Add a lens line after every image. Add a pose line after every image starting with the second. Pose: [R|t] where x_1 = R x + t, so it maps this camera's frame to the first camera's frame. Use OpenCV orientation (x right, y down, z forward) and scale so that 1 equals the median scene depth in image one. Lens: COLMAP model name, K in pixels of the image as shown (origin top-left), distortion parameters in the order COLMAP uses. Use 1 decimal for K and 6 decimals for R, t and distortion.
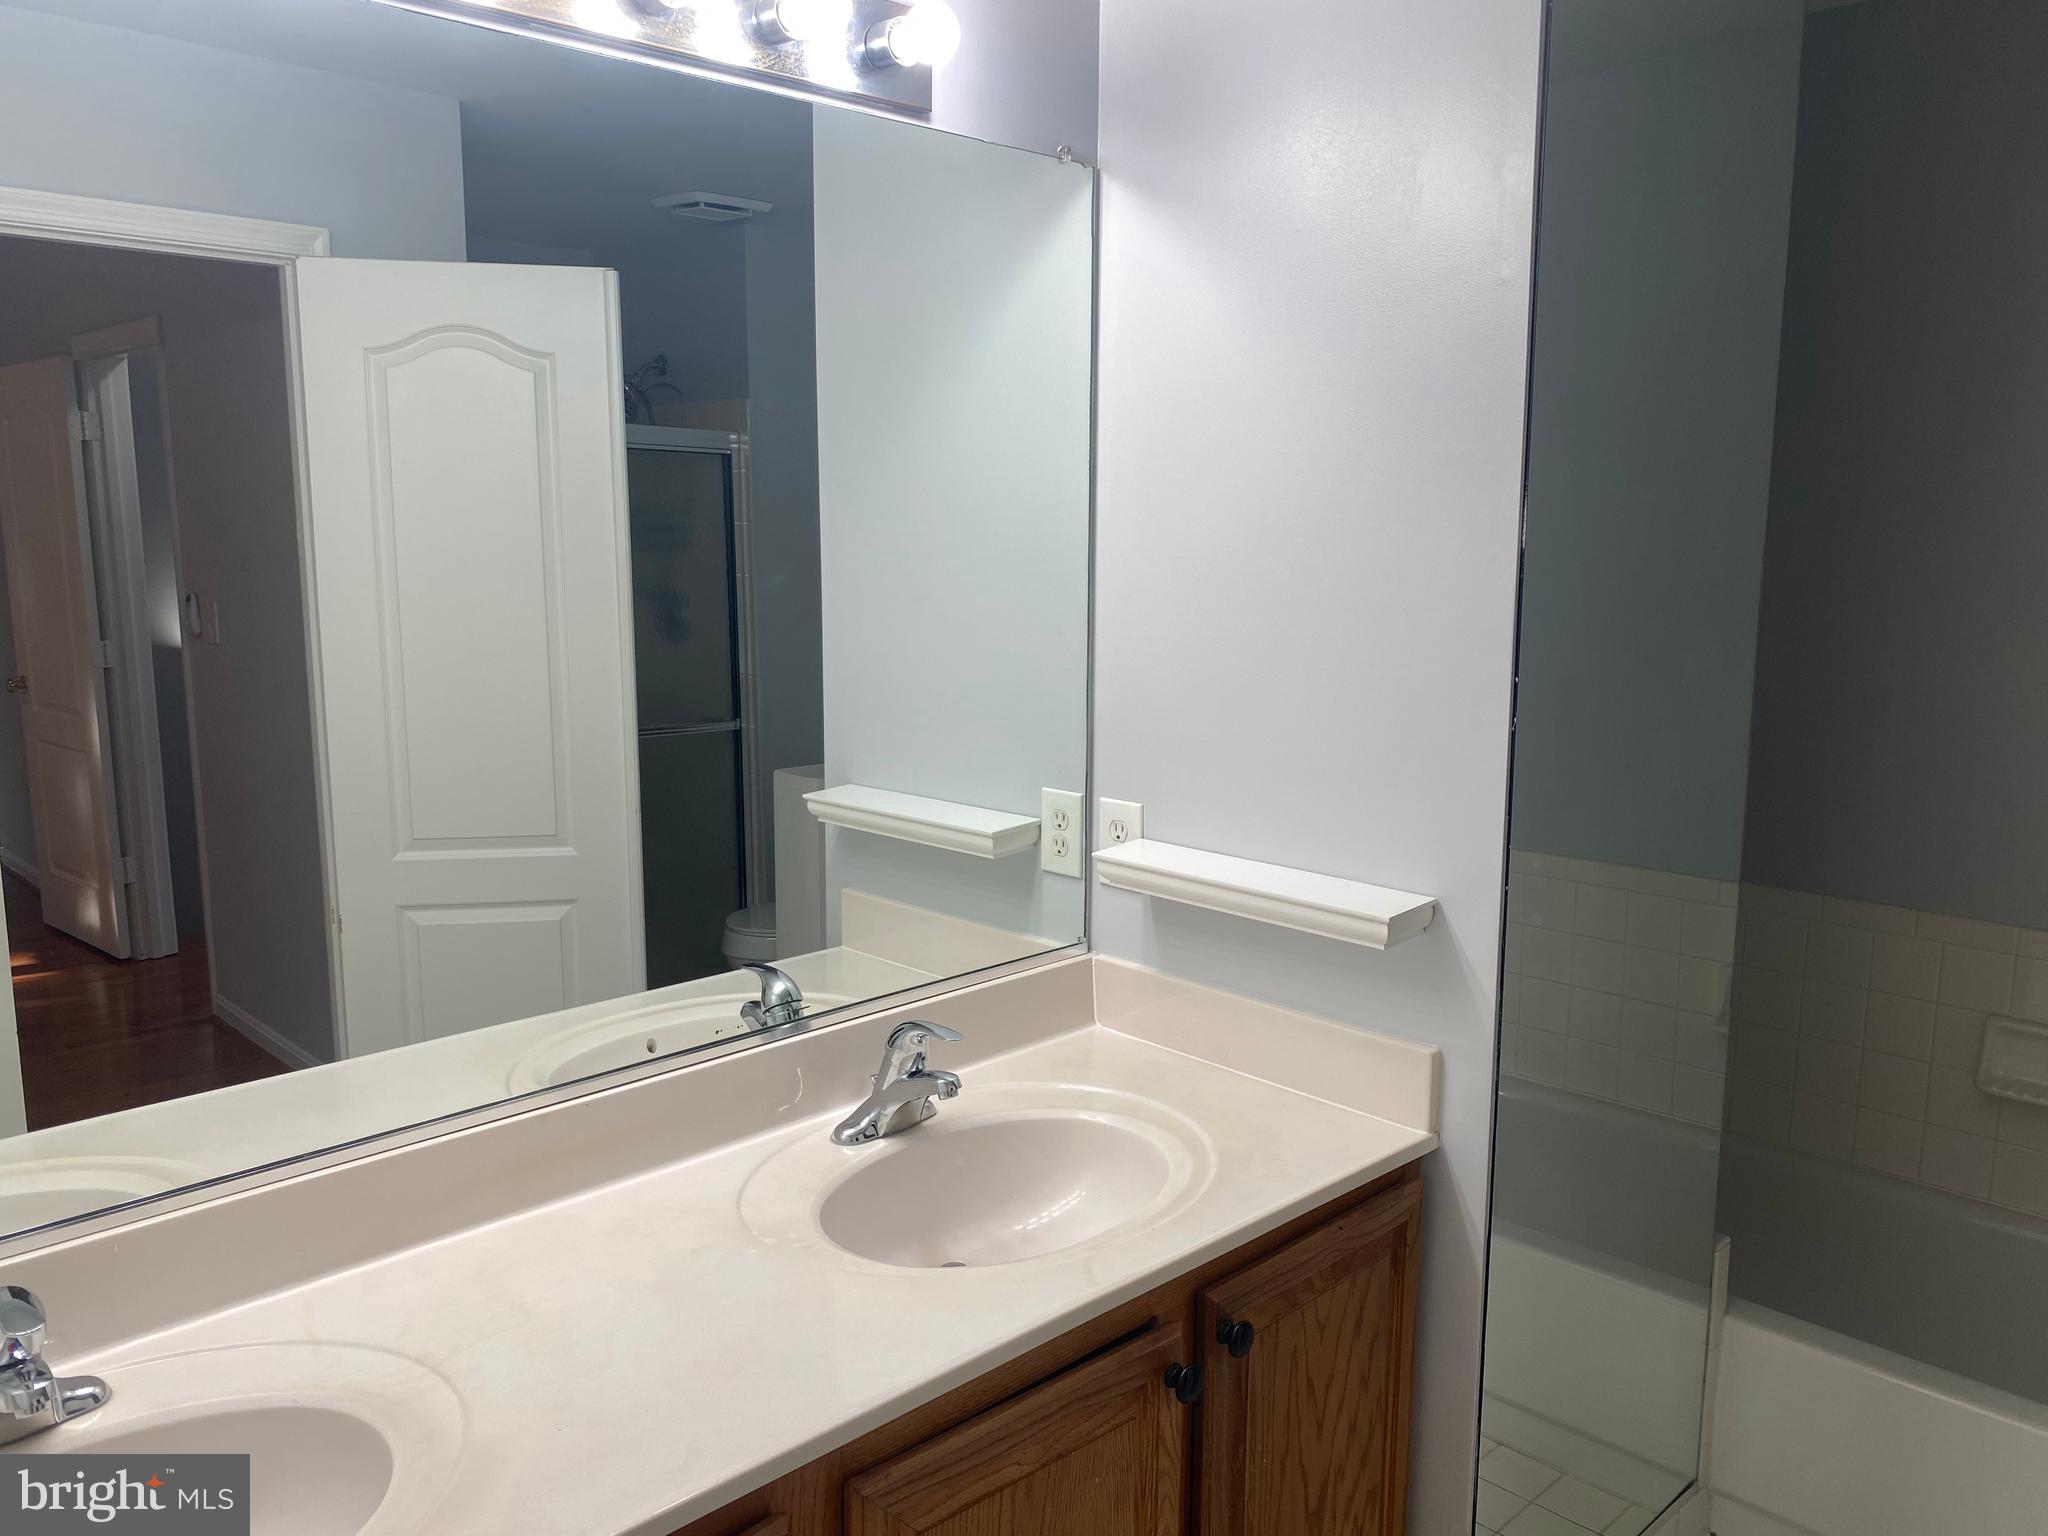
lens RADIAL K [[1557.4, 0, 1024.0], [0, 1557.4, 768.0], [0, 0, 1]] dist [0.002485, -0.002732]
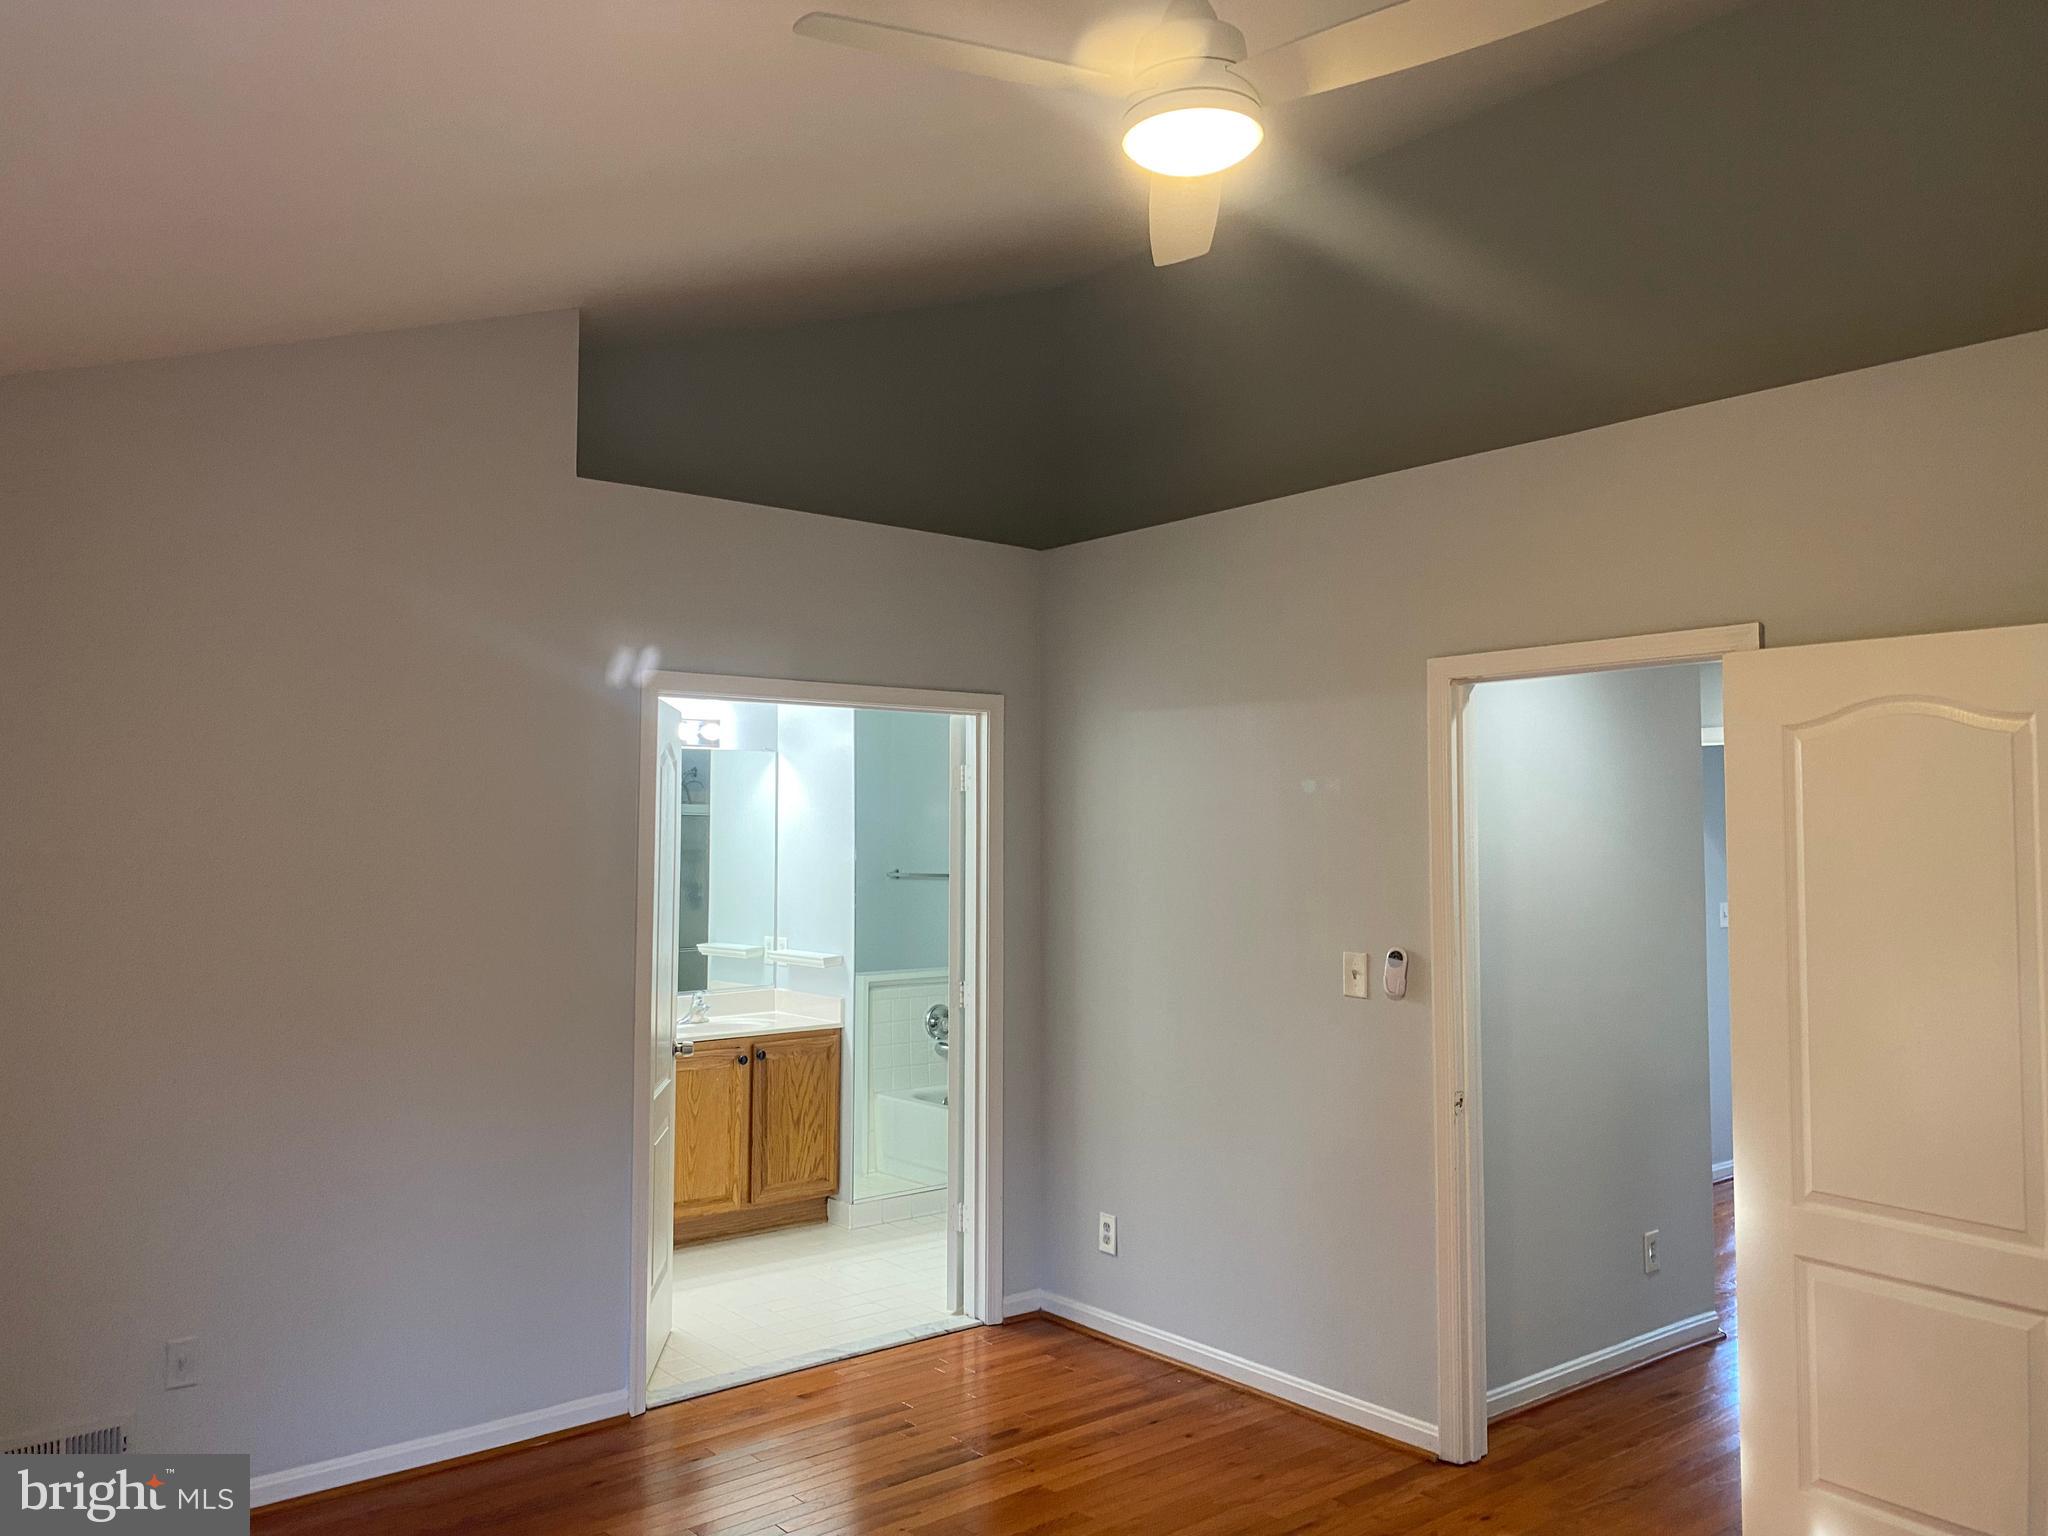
lens RADIAL K [[1557.4, 0, 1024.0], [0, 1557.4, 768.0], [0, 0, 1]] dist [0.002485, -0.002732]
pose [[0.996914, 0.007171, -0.078178, 0.871871], [-0.022852, 0.979202, -0.201598, 0.339734], [0.075106, 0.202762, 0.976343, -2.357780]]
